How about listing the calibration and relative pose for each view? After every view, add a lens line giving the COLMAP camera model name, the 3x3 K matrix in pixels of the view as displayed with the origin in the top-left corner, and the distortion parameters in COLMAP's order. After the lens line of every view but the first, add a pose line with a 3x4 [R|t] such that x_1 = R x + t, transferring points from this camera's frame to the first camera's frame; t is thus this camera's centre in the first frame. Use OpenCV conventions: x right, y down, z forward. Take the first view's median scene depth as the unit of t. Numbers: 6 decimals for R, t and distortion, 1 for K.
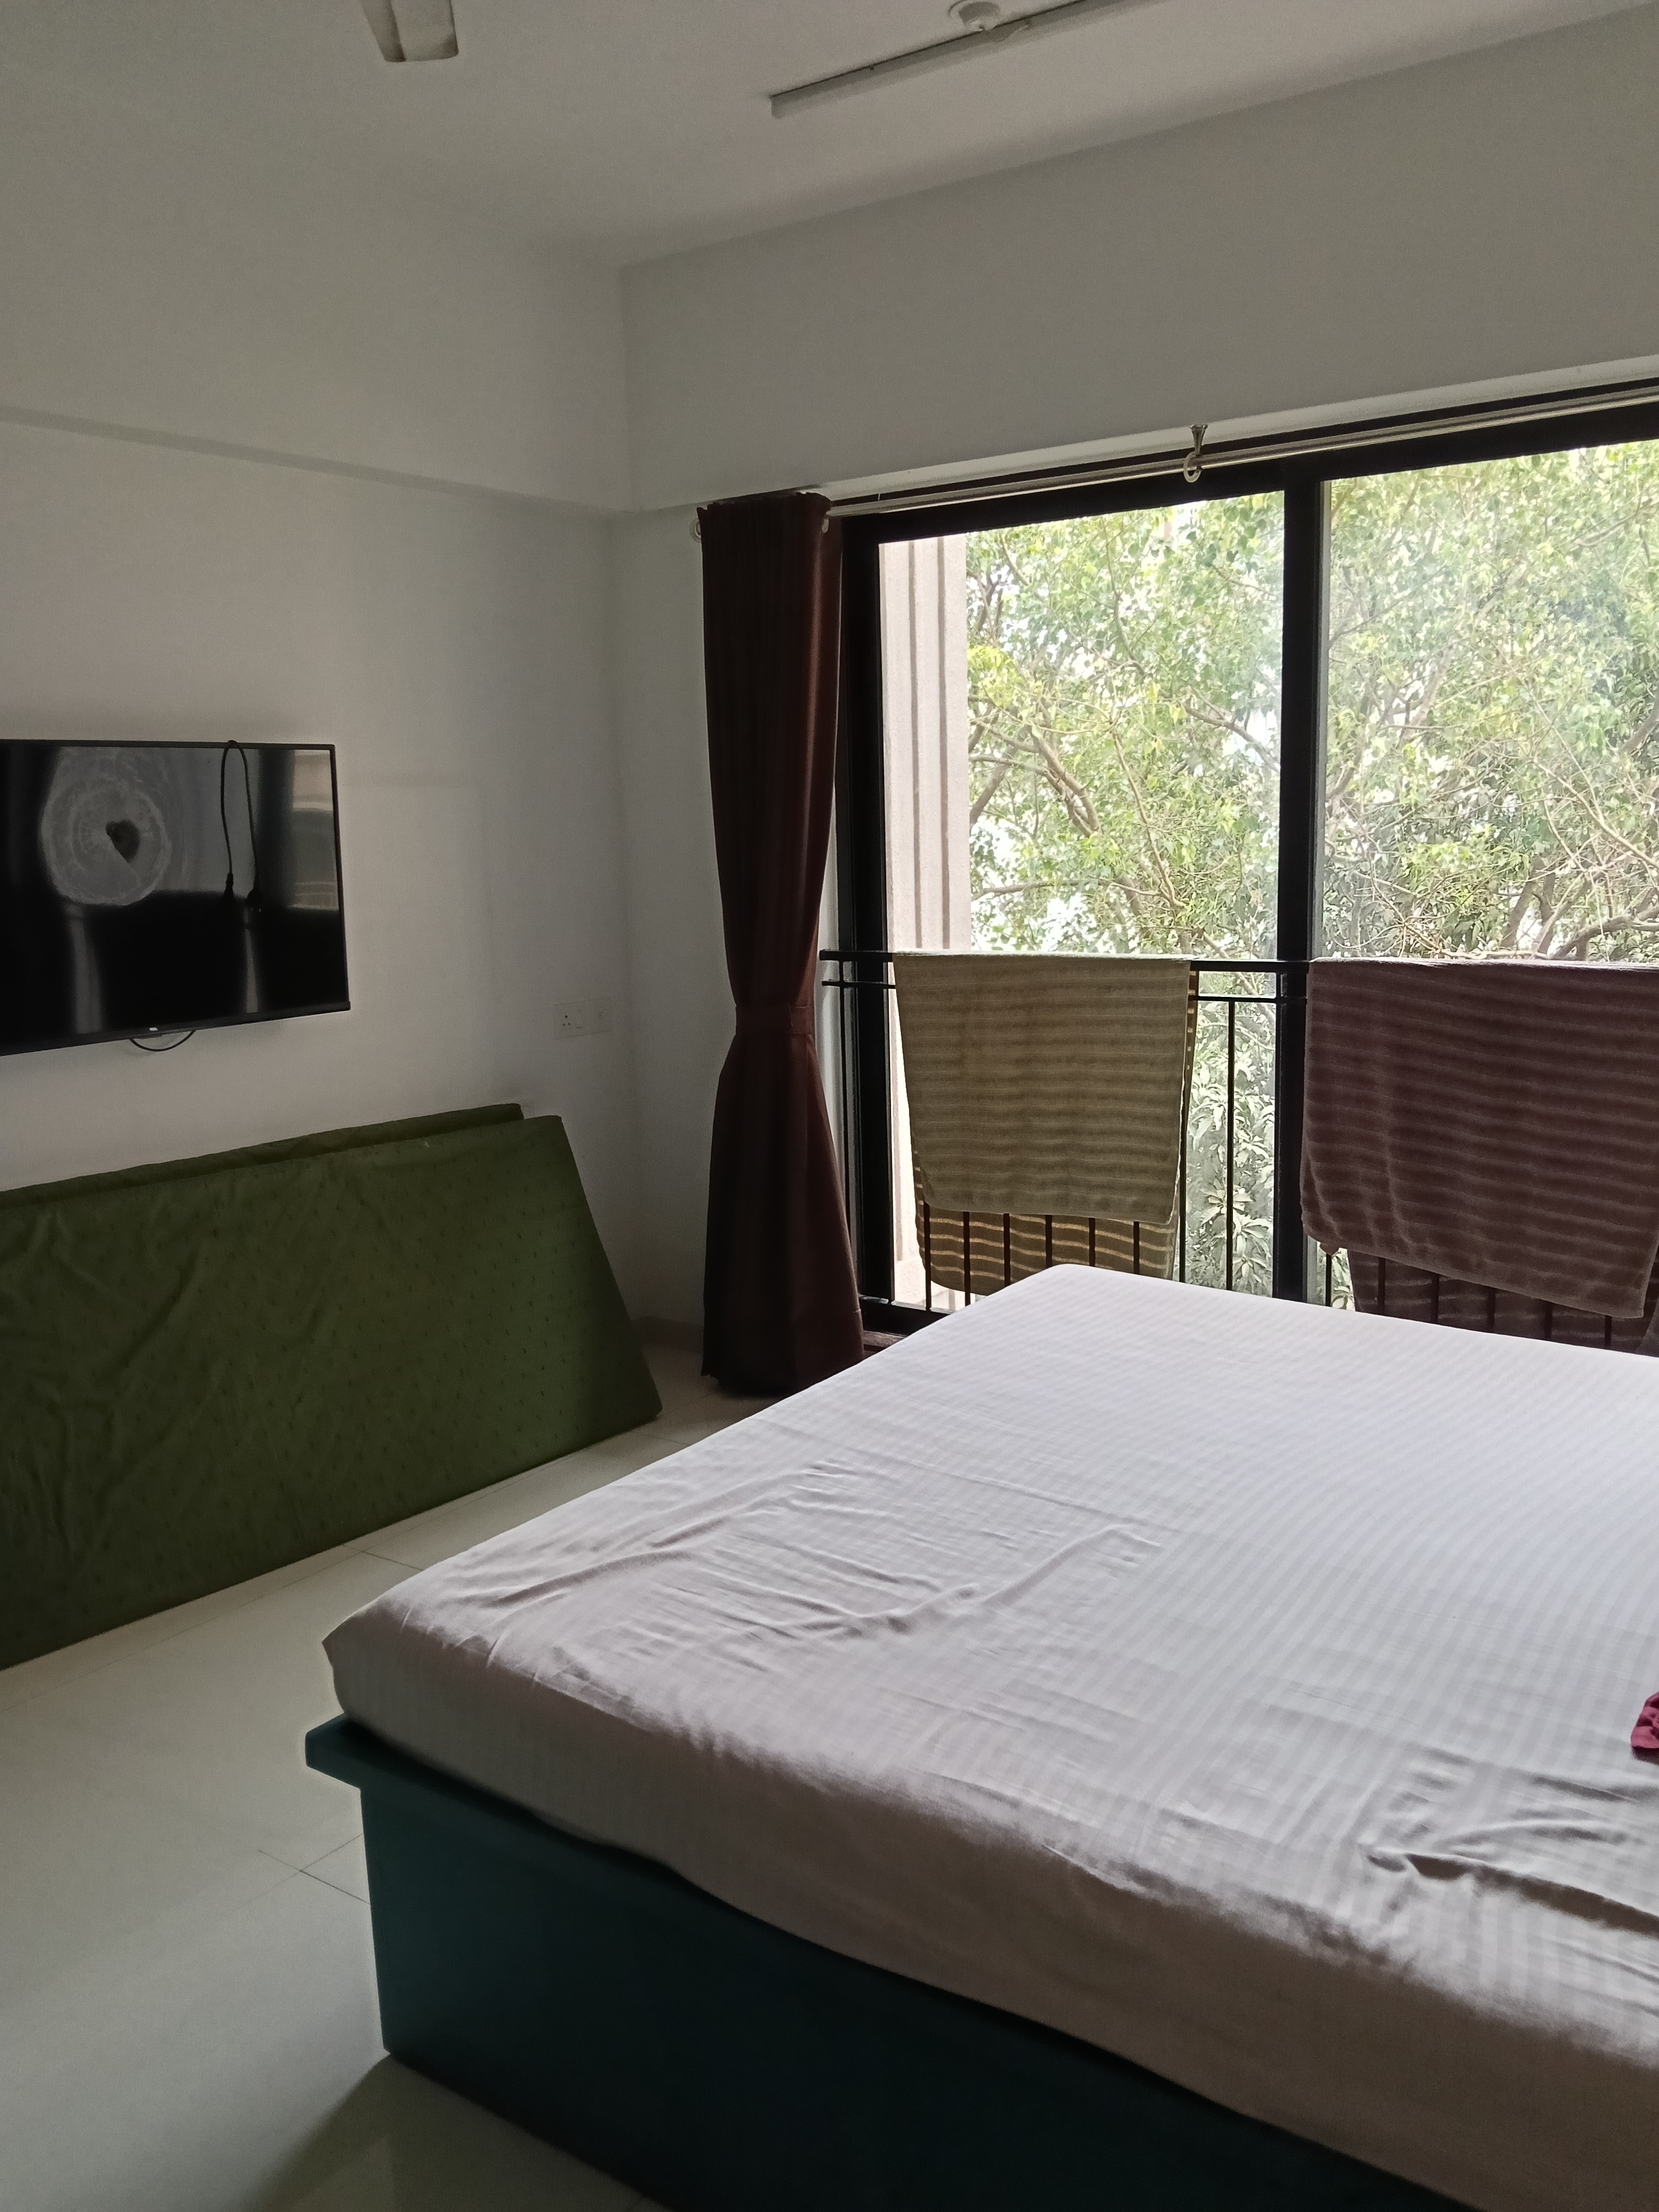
lens RADIAL K [[1830.3, 0, 817.6], [0, 1830.3, 1105.7], [0, 0, 1]] dist [0.066698, -0.148445]
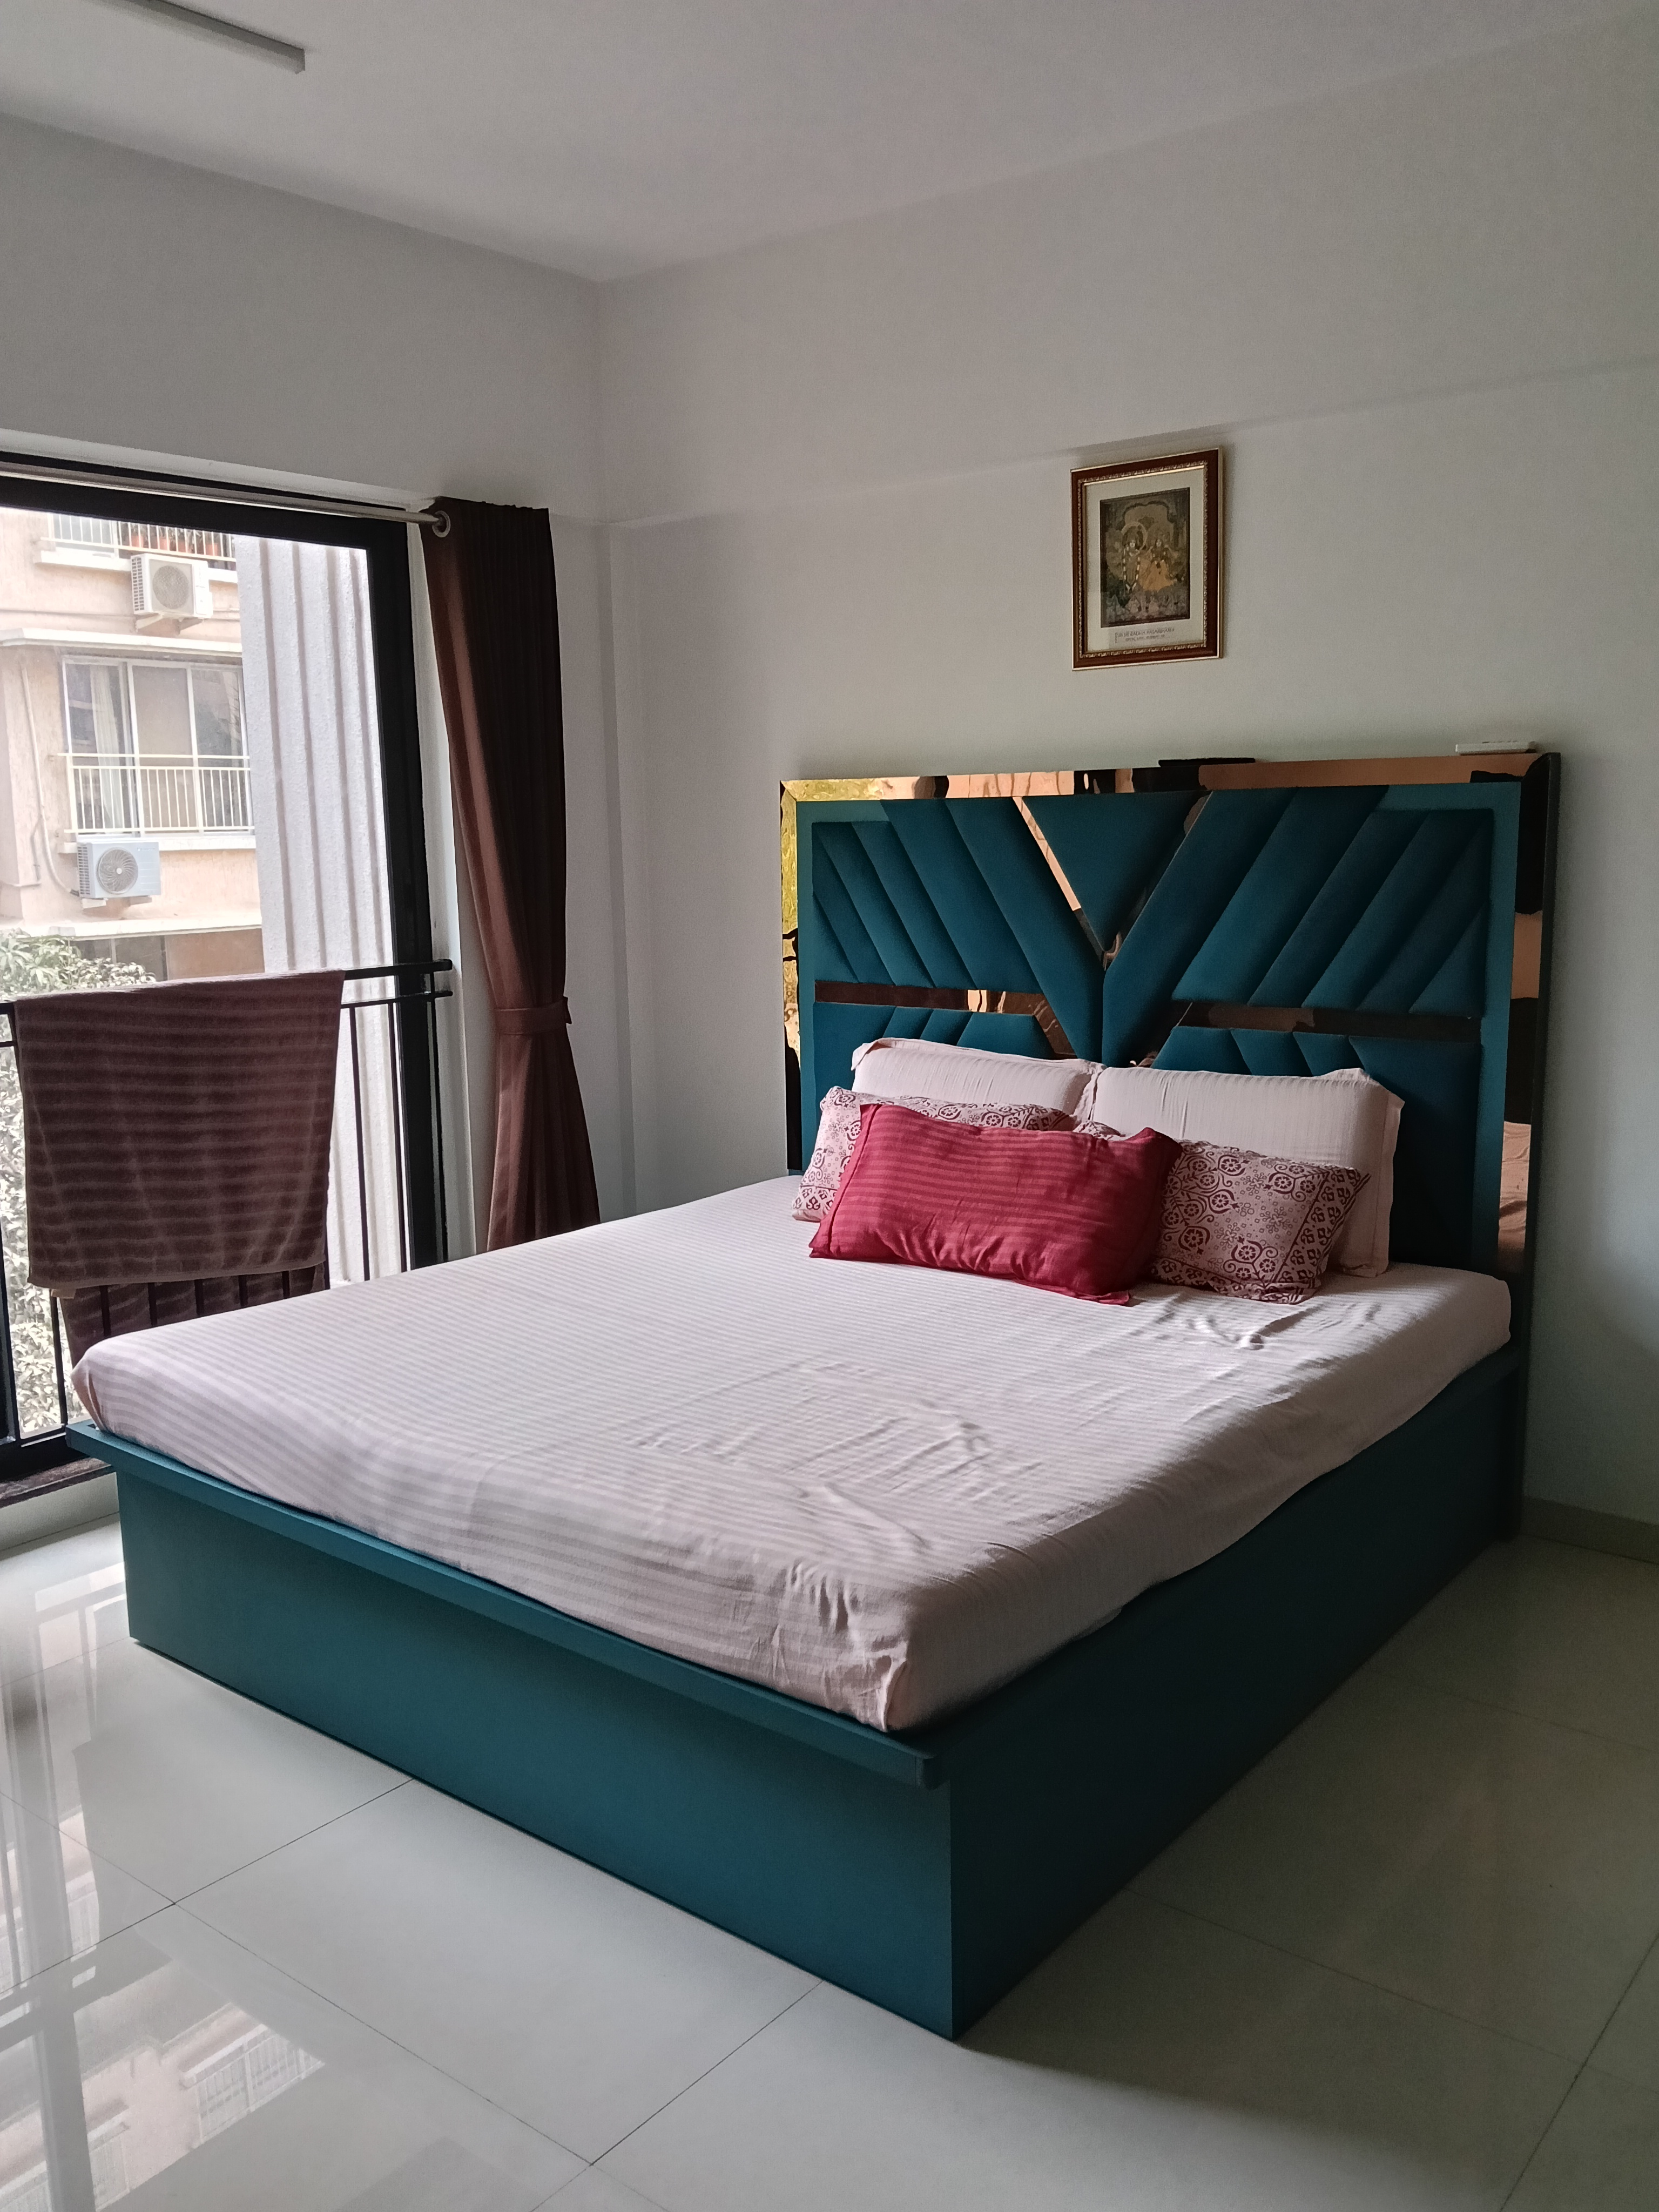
lens RADIAL K [[1897.3, 0, 834.7], [0, 1897.3, 1019.7], [0, 0, 1]] dist [0.055195, -0.009936]
pose [[0.041654, -0.080626, 0.995874, -1.275551], [0.184083, 0.980295, 0.071665, -0.113466], [-0.982028, 0.180339, 0.055675, 0.967020]]
